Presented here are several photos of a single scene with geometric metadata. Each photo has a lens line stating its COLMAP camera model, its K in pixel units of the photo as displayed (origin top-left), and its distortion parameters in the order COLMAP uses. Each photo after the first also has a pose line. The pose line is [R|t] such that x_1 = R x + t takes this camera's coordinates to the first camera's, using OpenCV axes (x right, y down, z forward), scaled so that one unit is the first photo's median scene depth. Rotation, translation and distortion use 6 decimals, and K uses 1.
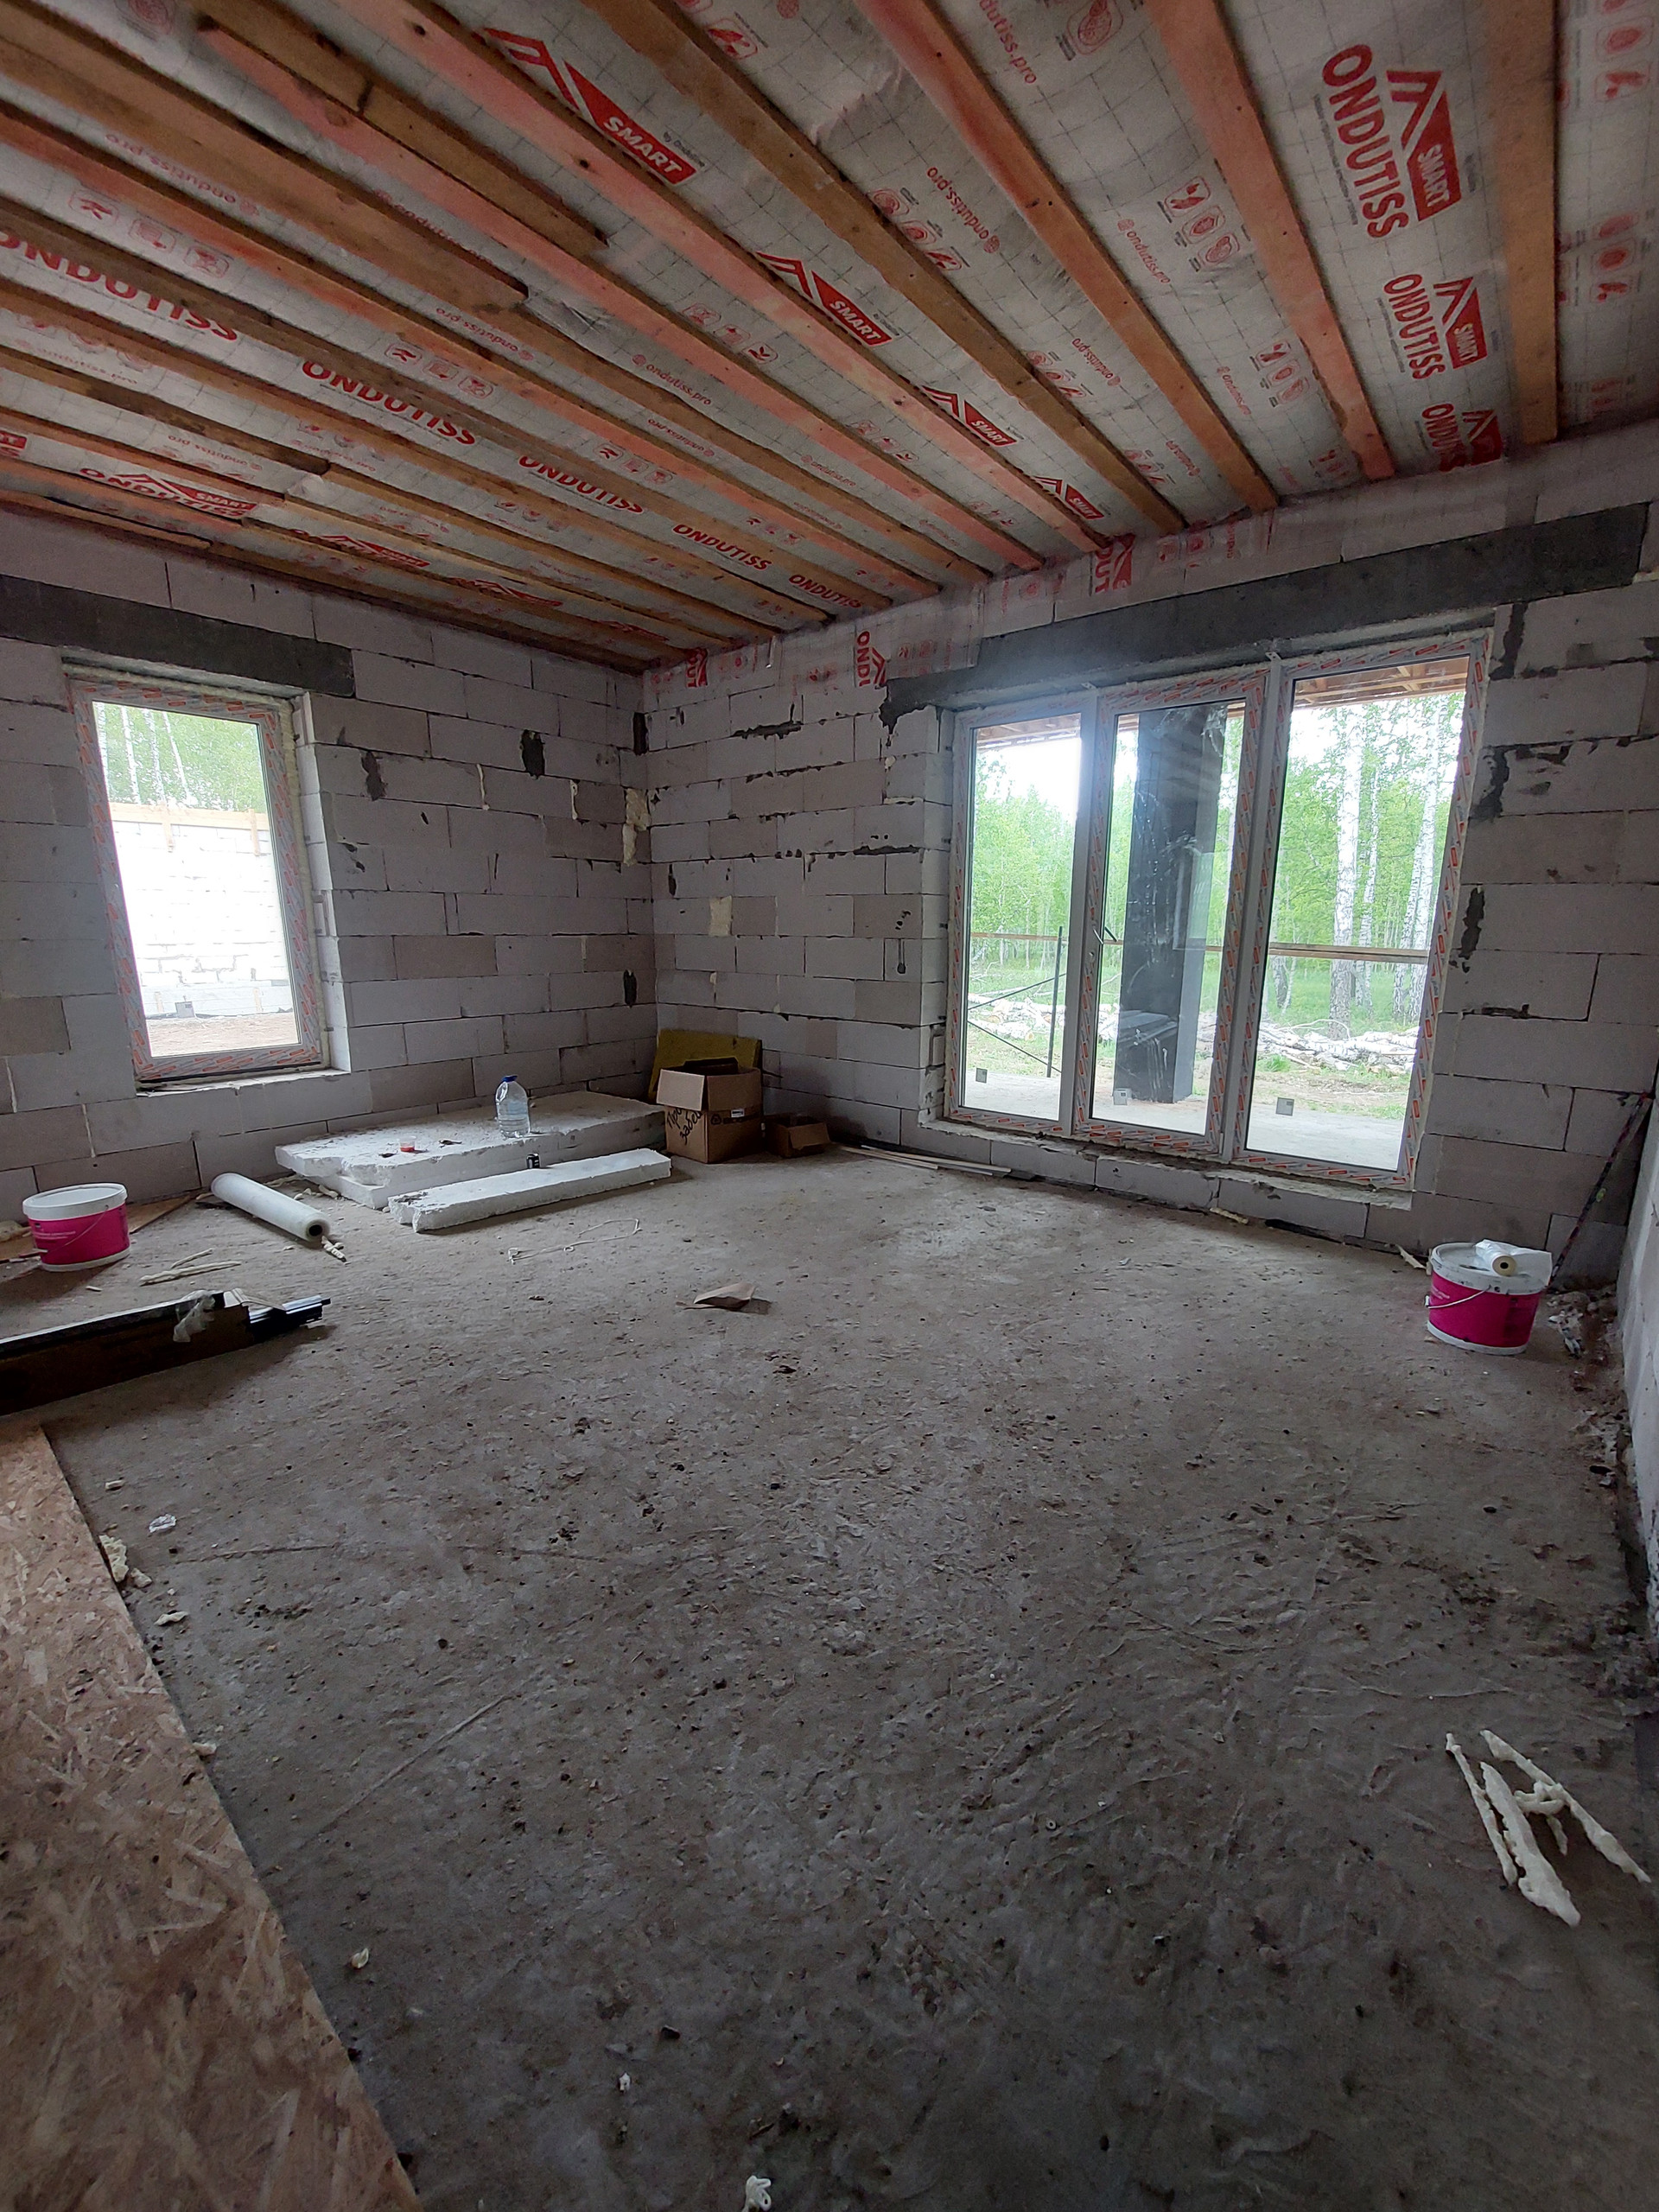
lens RADIAL K [[881.4, 0, 850.3], [0, 881.4, 1132.9], [0, 0, 1]] dist [-0.014645, 0.000090]
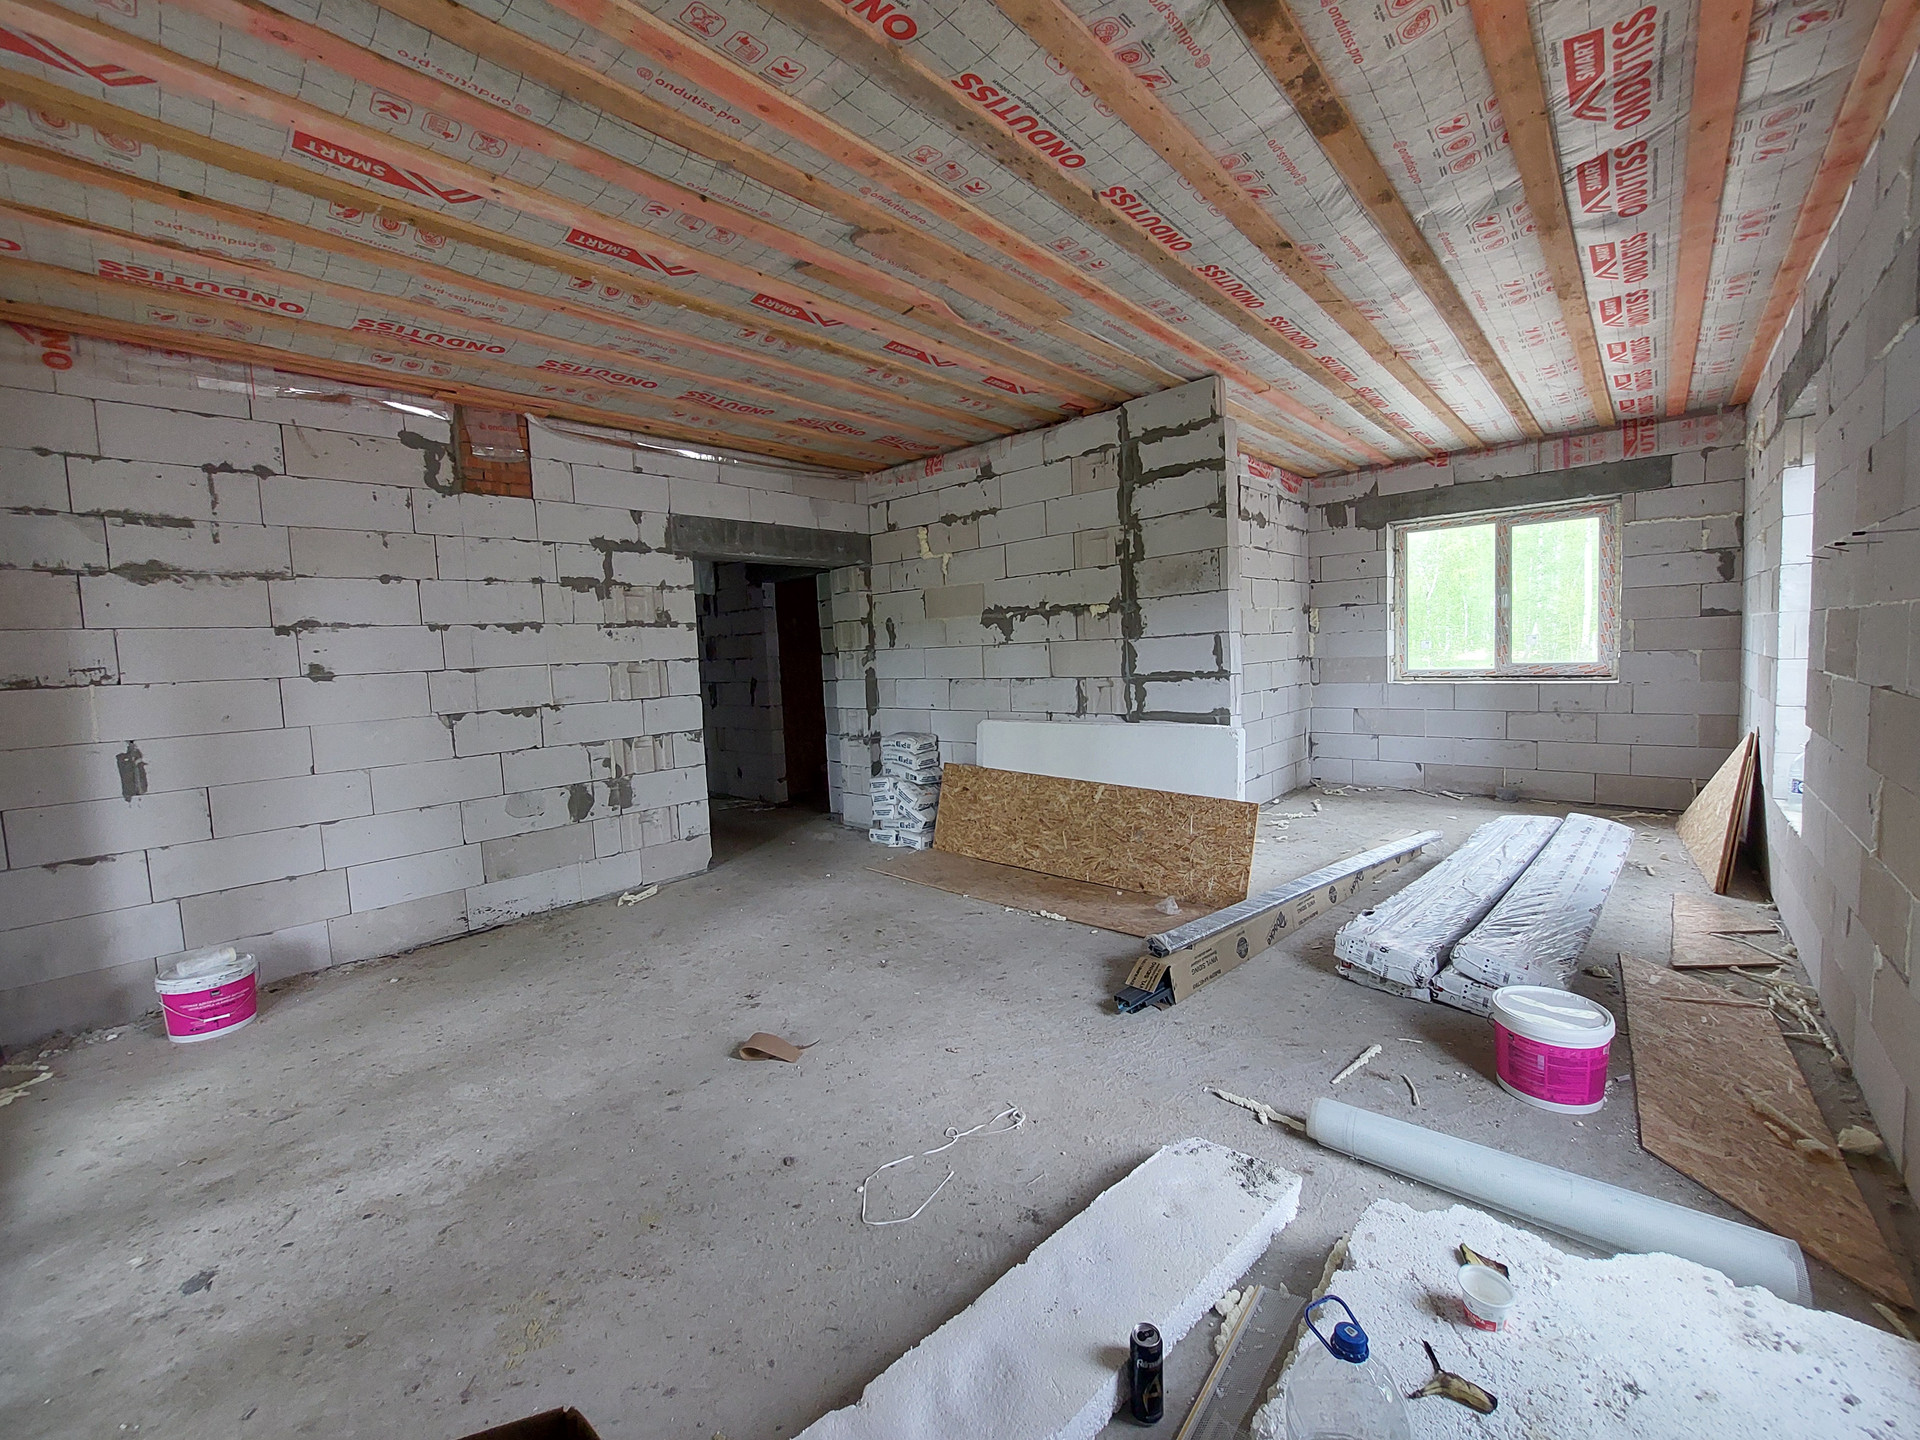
lens RADIAL K [[765.0, 0, 980.9], [0, 765.0, 708.1], [0, 0, 1]] dist [-0.014645, 0.000090]
pose [[-0.998334, 0.034507, 0.046255, -0.334080], [0.047034, 0.950955, 0.305731, -0.346496], [-0.033436, 0.307397, -0.950994, 1.297423]]
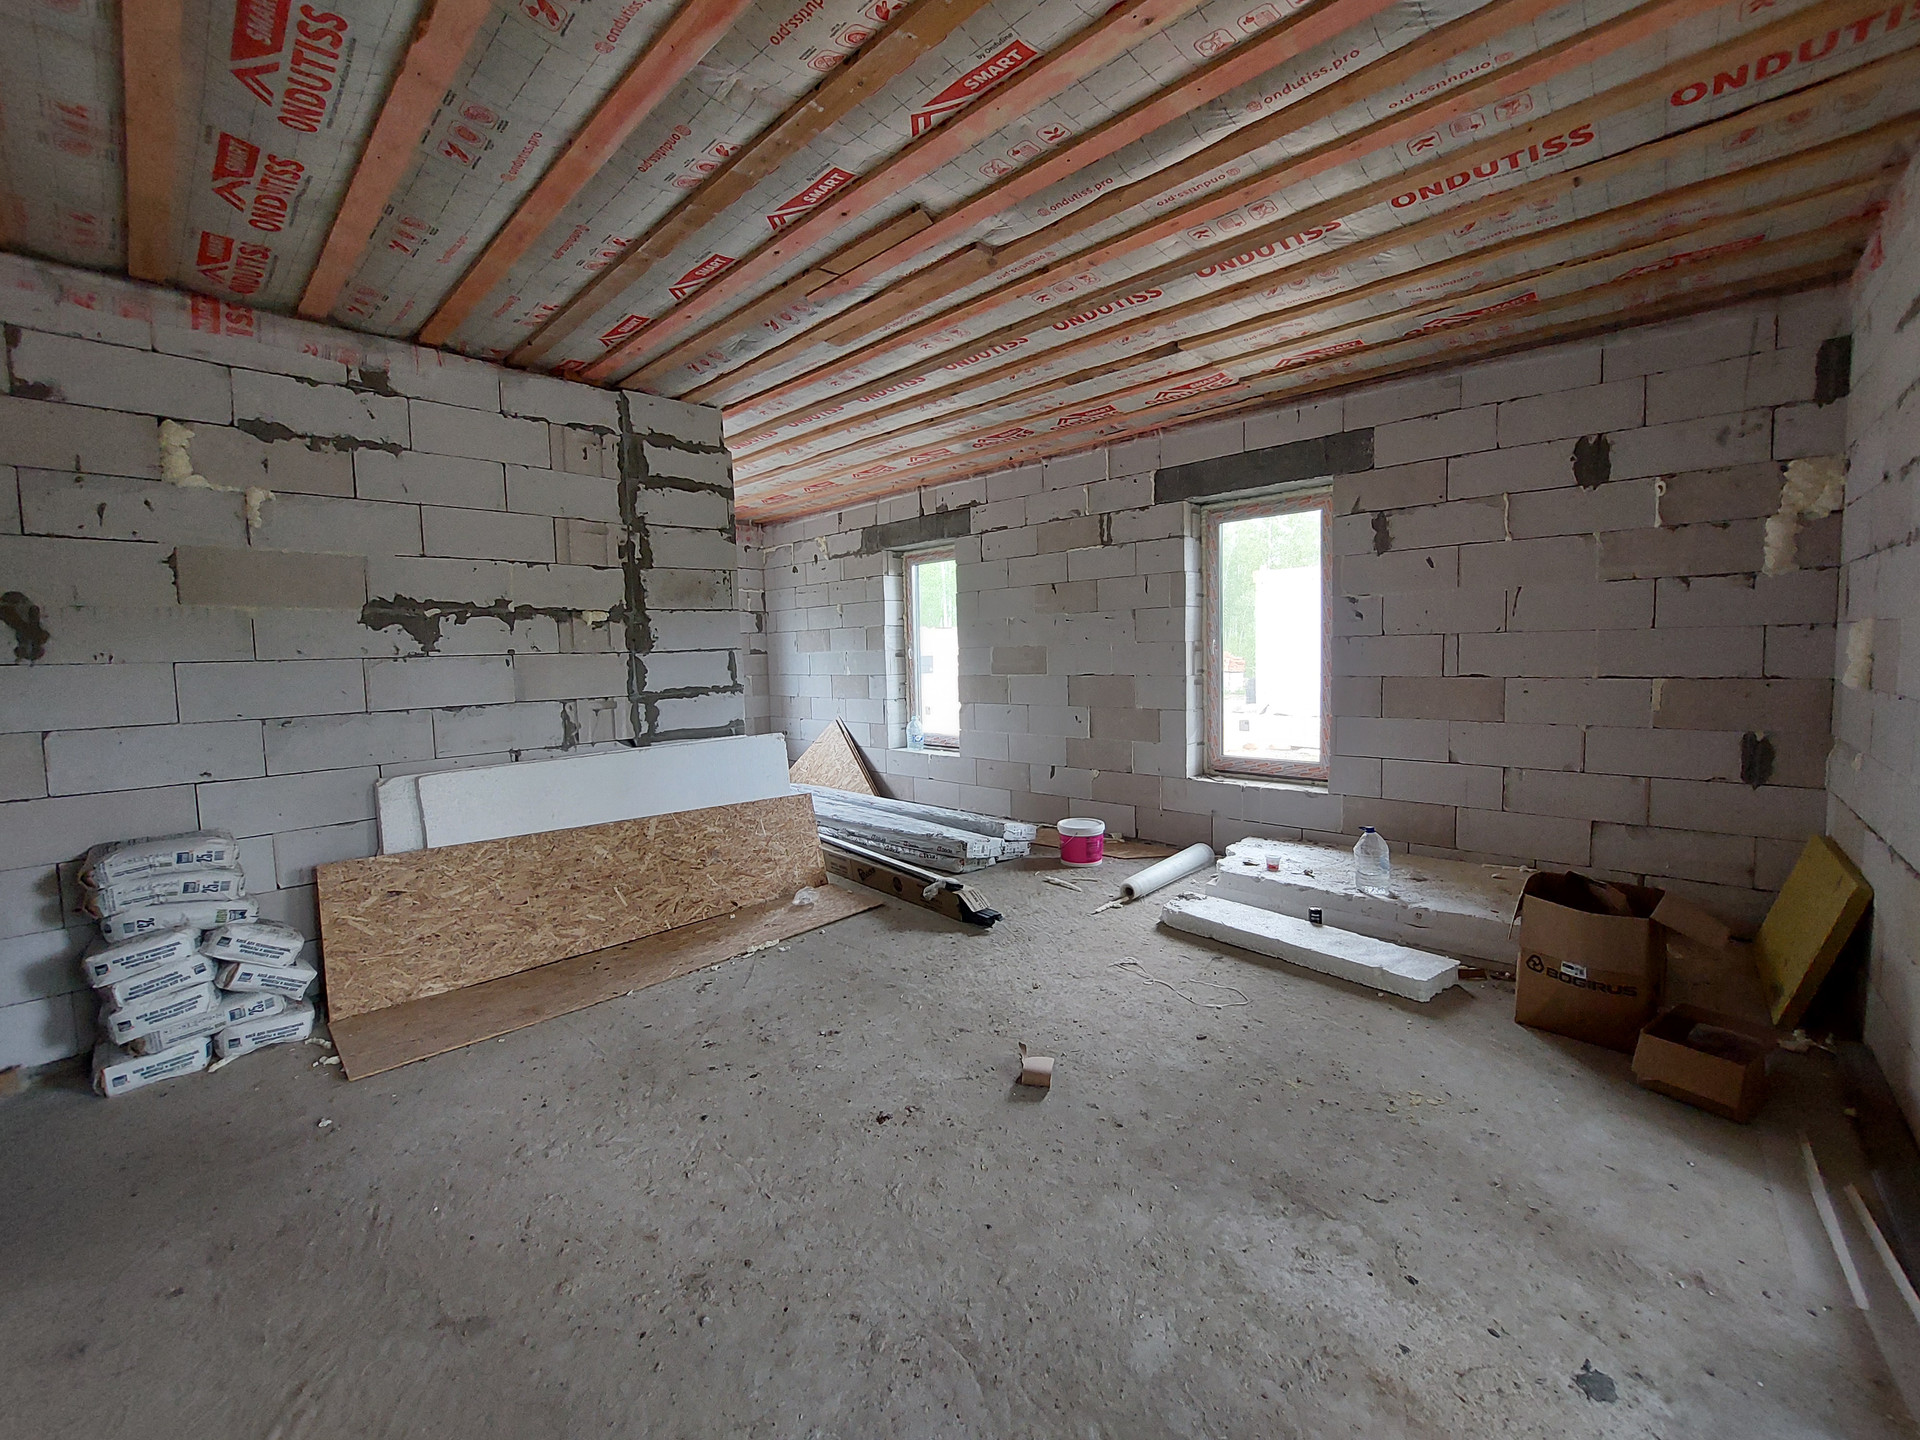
lens RADIAL K [[765.0, 0, 980.9], [0, 765.0, 708.1], [0, 0, 1]] dist [-0.014645, 0.000090]
pose [[-0.059490, 0.070854, -0.995711, 0.496800], [-0.206771, 0.974969, 0.081732, -0.189675], [0.976579, 0.210747, -0.043350, 0.671915]]
